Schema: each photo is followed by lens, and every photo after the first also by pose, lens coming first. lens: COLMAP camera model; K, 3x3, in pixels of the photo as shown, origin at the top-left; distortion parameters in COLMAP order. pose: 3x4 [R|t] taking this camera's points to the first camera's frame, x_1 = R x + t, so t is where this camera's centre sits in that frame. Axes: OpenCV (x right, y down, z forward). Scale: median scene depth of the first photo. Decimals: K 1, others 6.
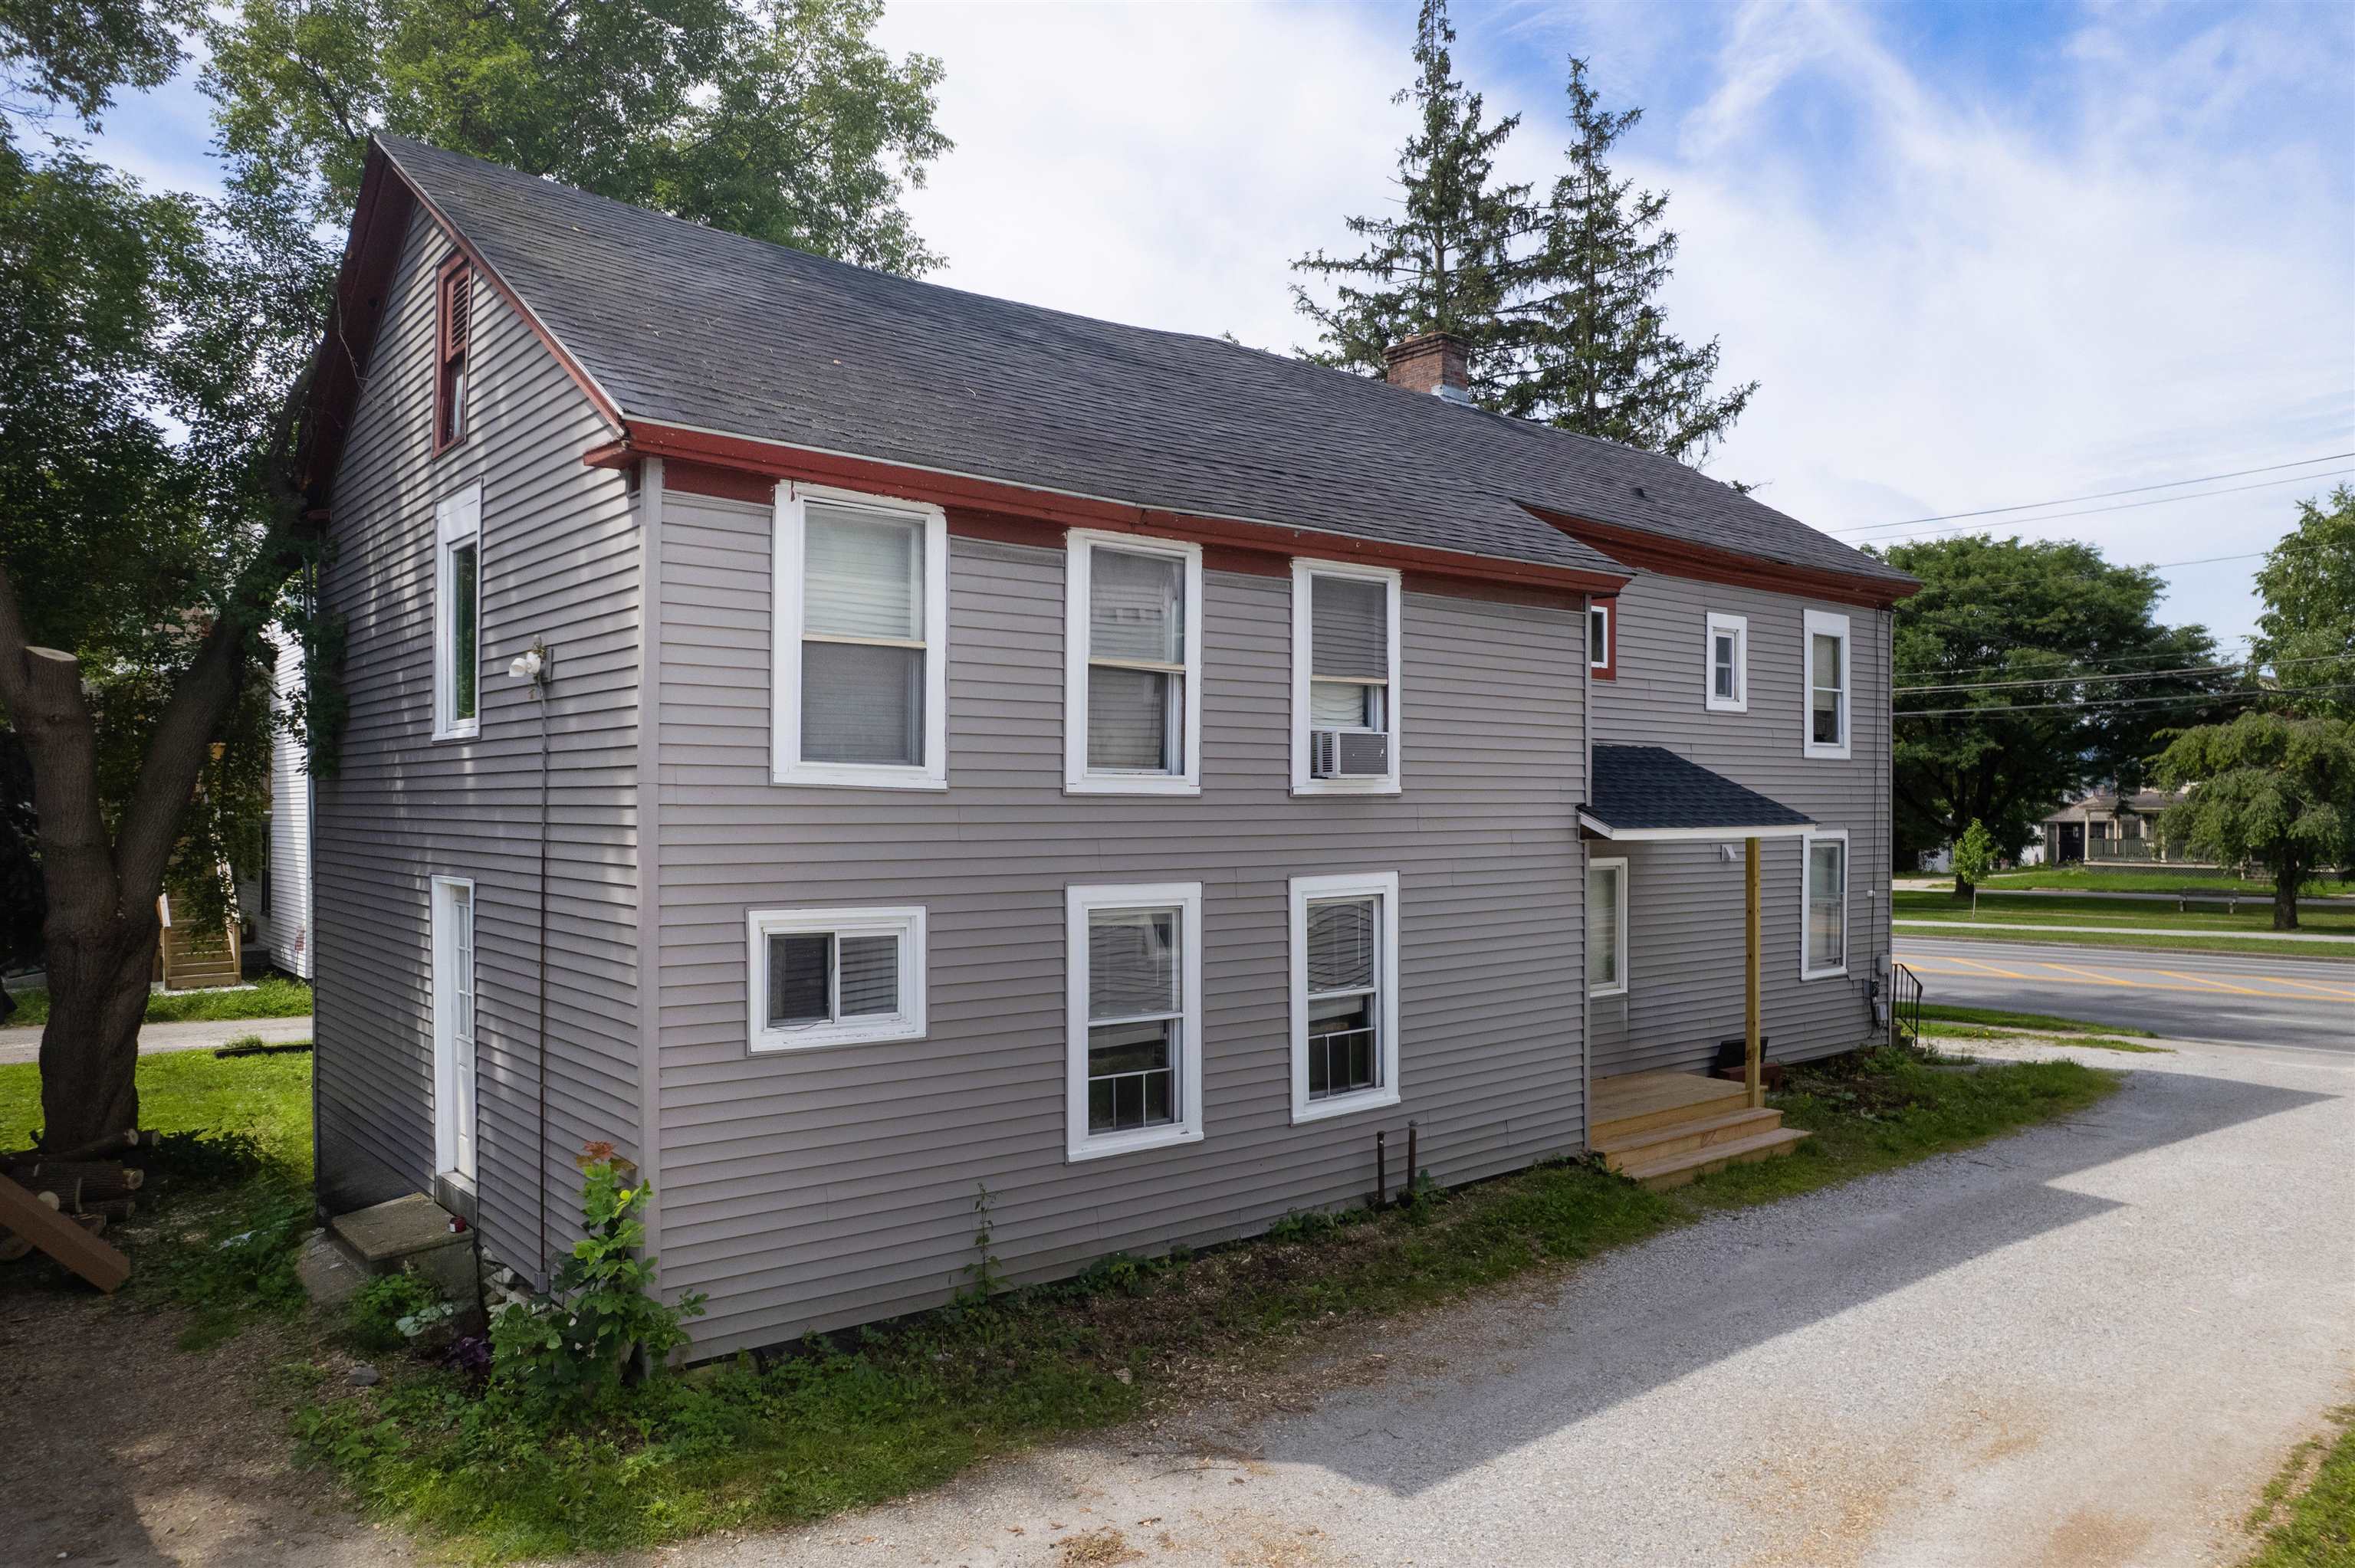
lens RADIAL K [[1479.5, 0, 1177.5], [0, 1479.5, 784.0], [0, 0, 1]] dist [-0.019362, 0.002904]
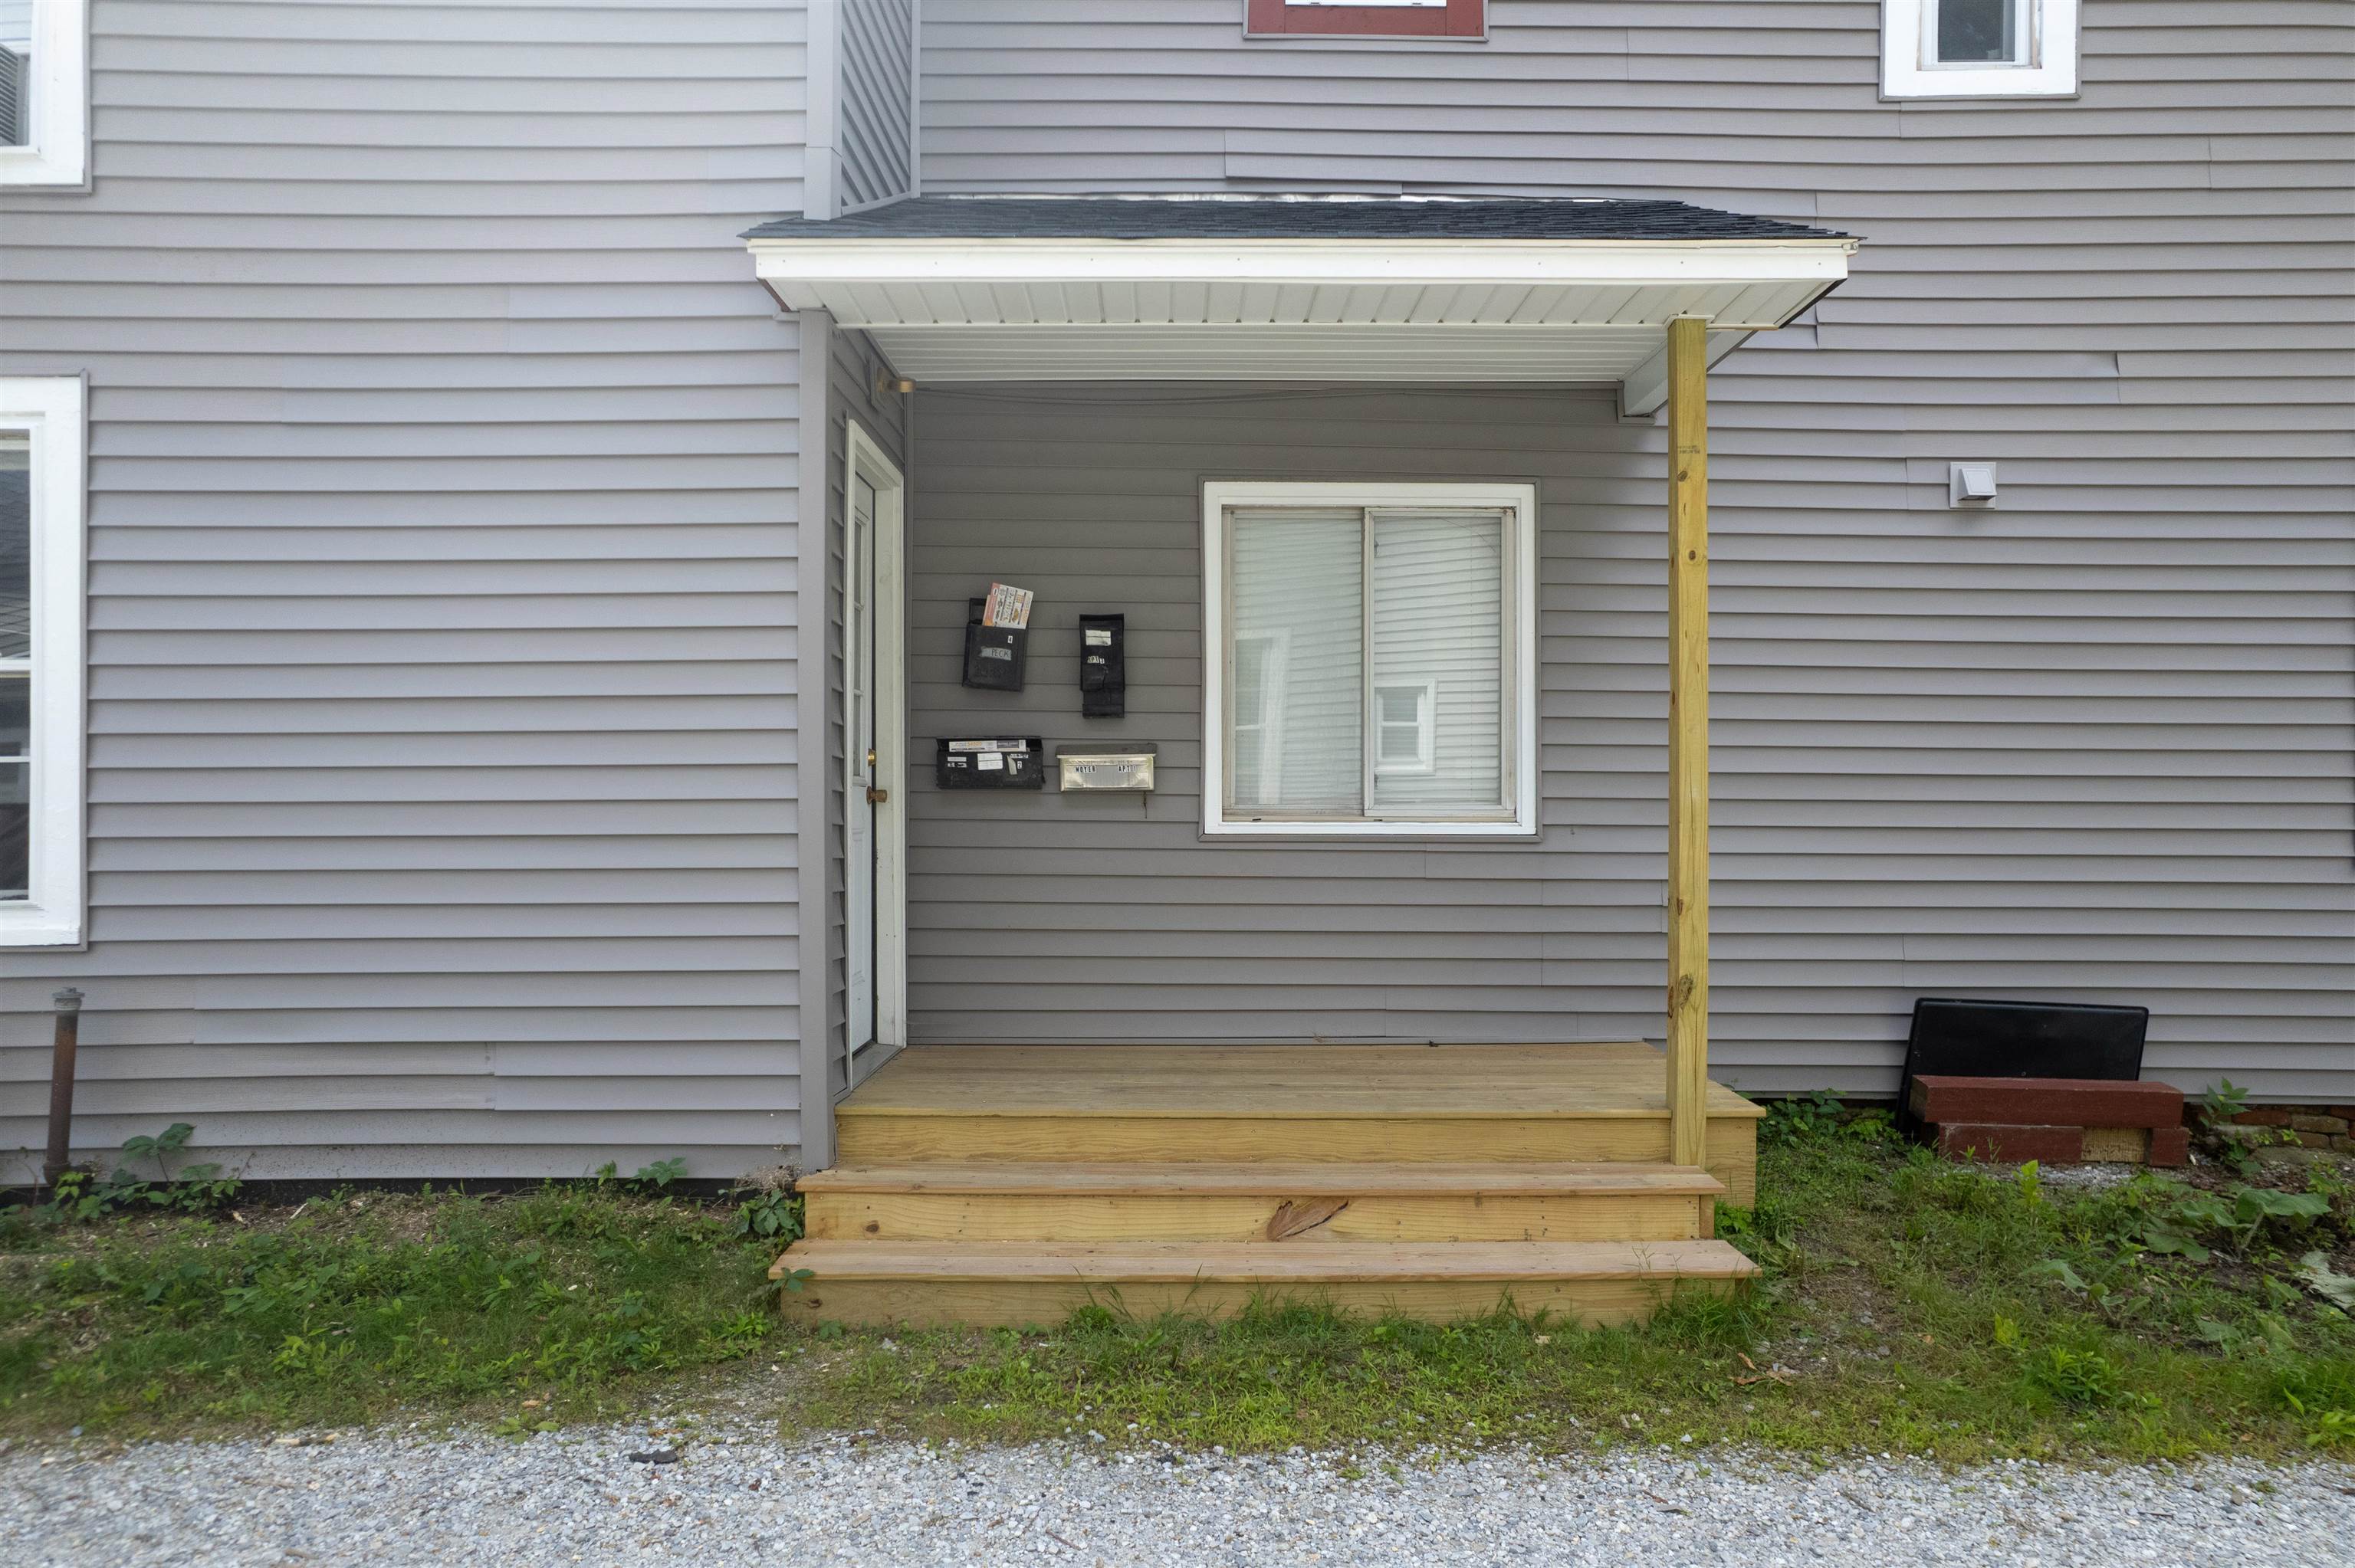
lens RADIAL K [[1479.5, 0, 1177.5], [0, 1479.5, 784.0], [0, 0, 1]] dist [-0.019362, 0.002904]
pose [[0.798220, -0.003663, -0.602355, 0.636923], [0.010607, 0.999912, 0.007977, 0.171234], [0.602273, -0.012757, 0.798189, 0.859571]]
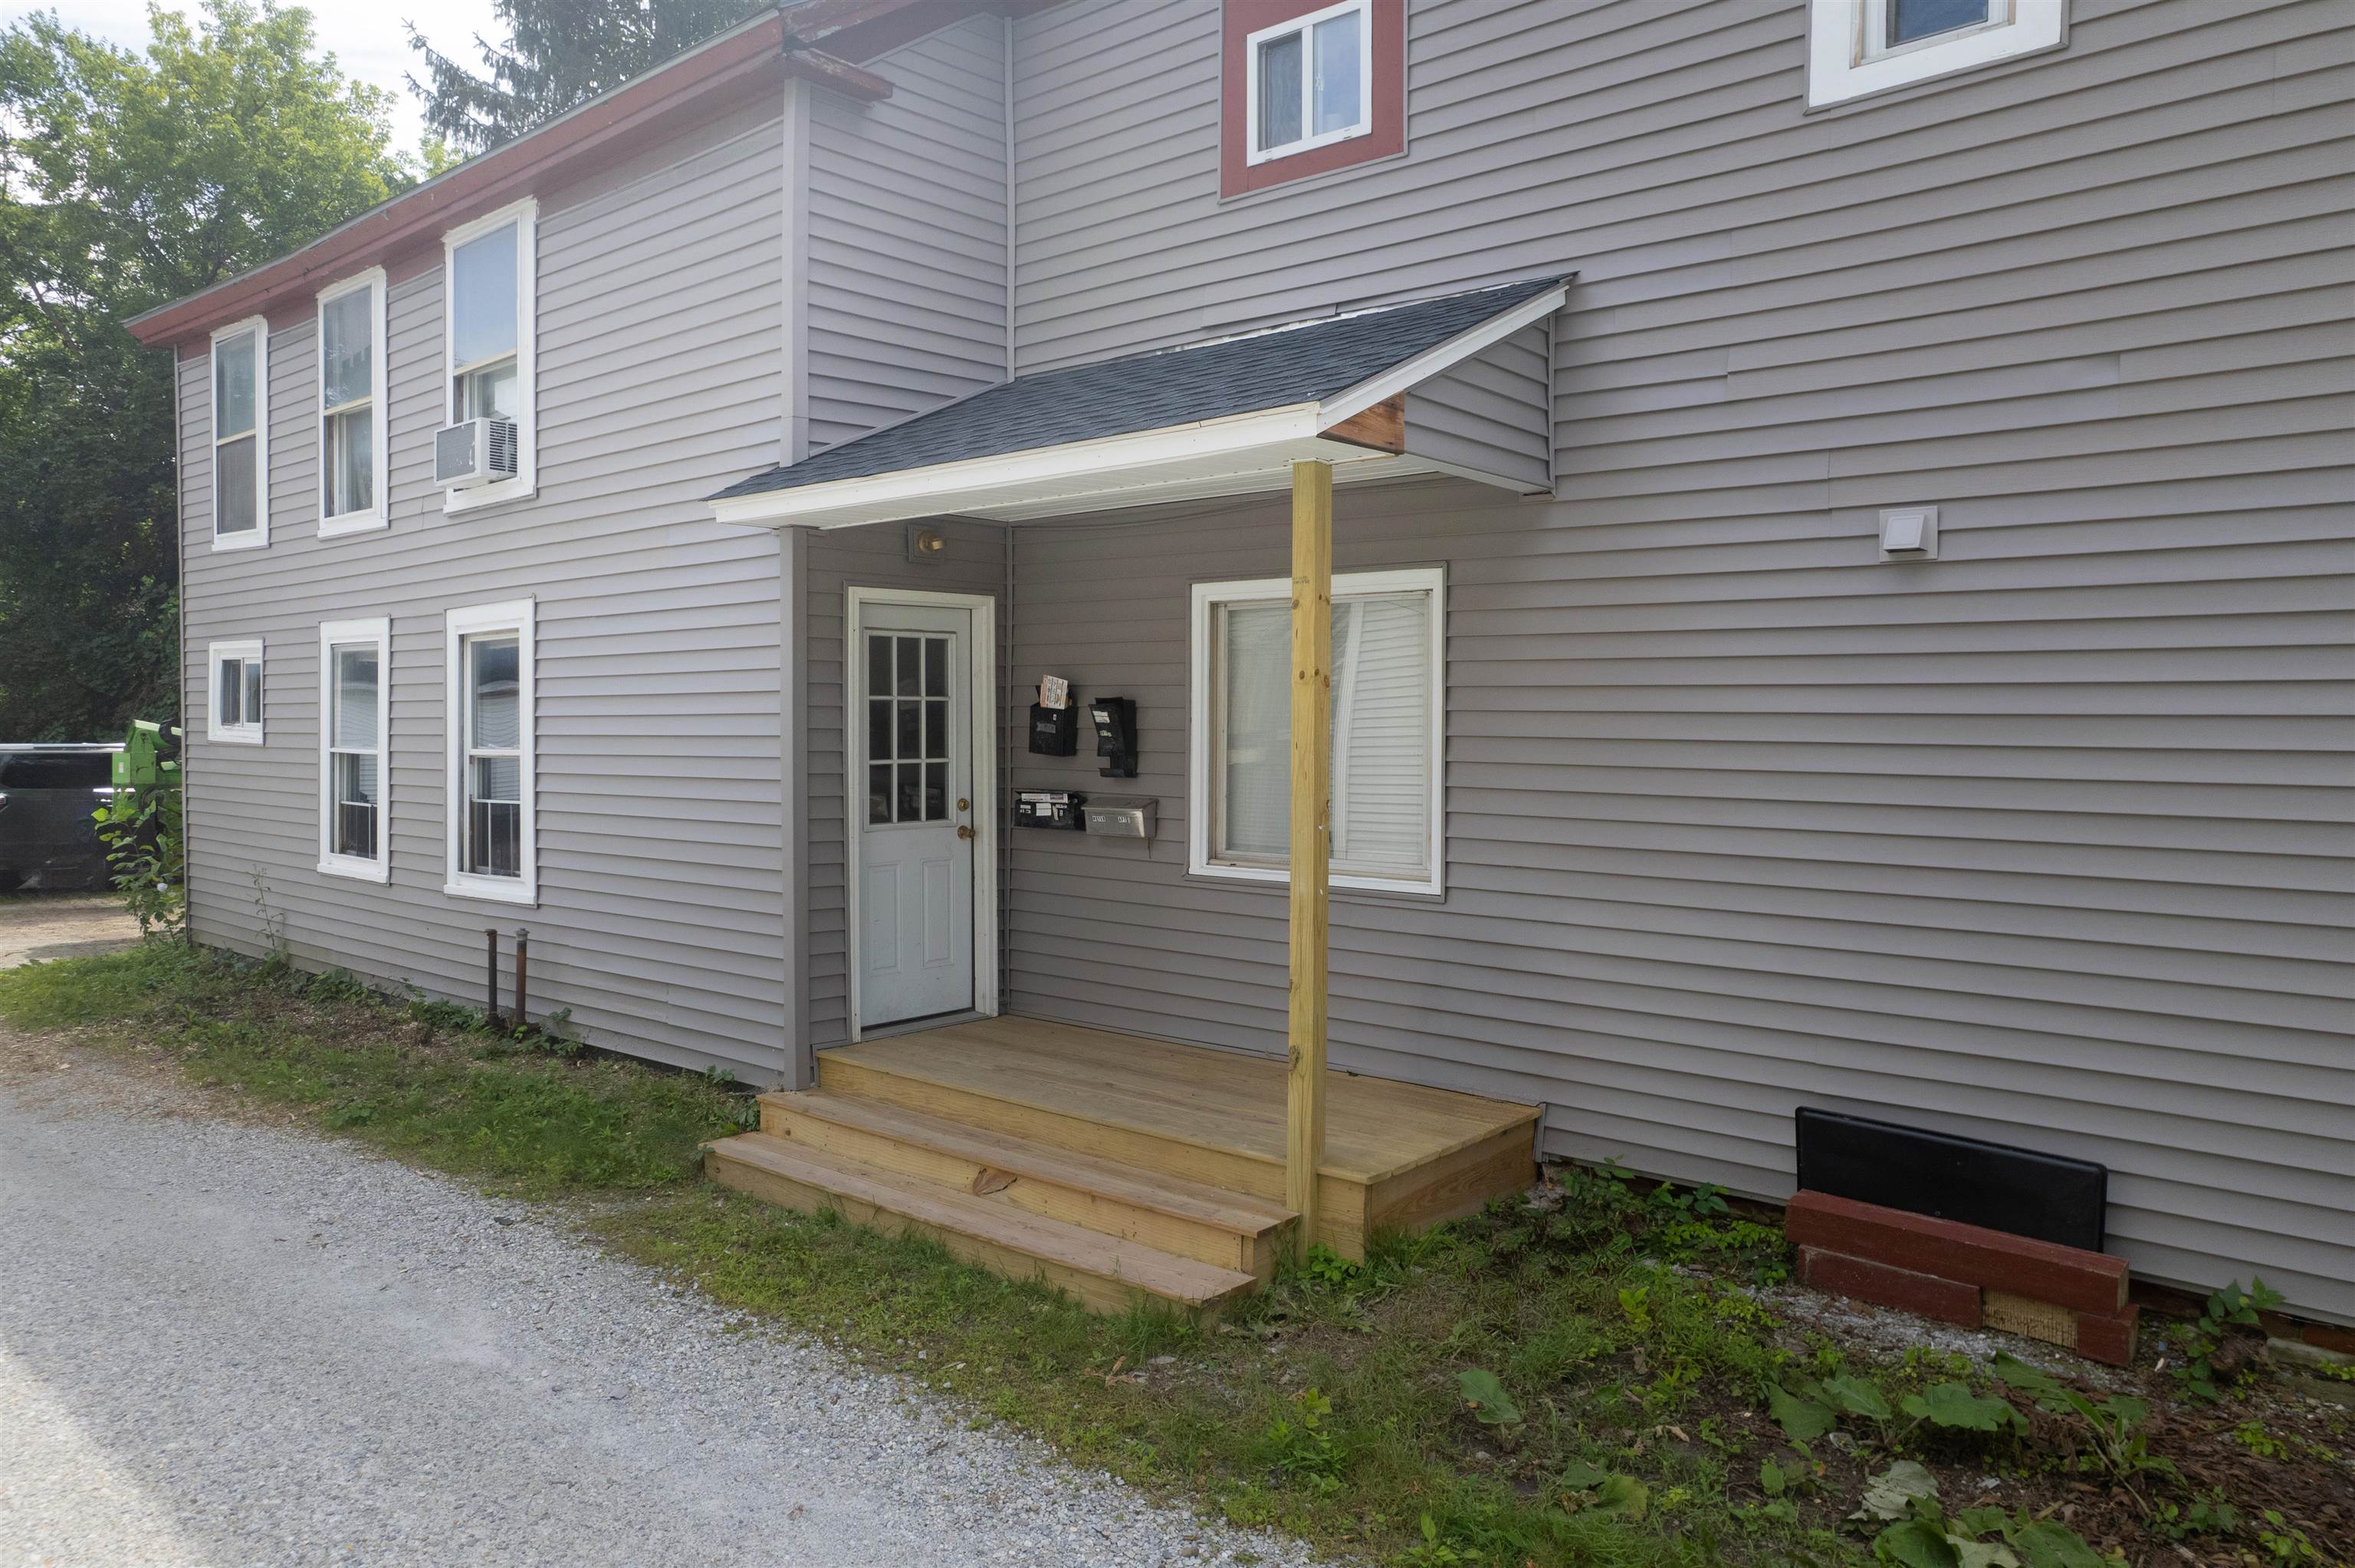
lens RADIAL K [[1455.0, 0, 1173.9], [0, 1455.0, 766.5], [0, 0, 1]] dist [-0.024400, -0.001386]
pose [[0.249314, 0.031062, -0.967924, 0.947676], [0.011344, 0.999323, 0.034992, 0.122428], [0.968356, -0.019704, 0.248793, 1.133693]]
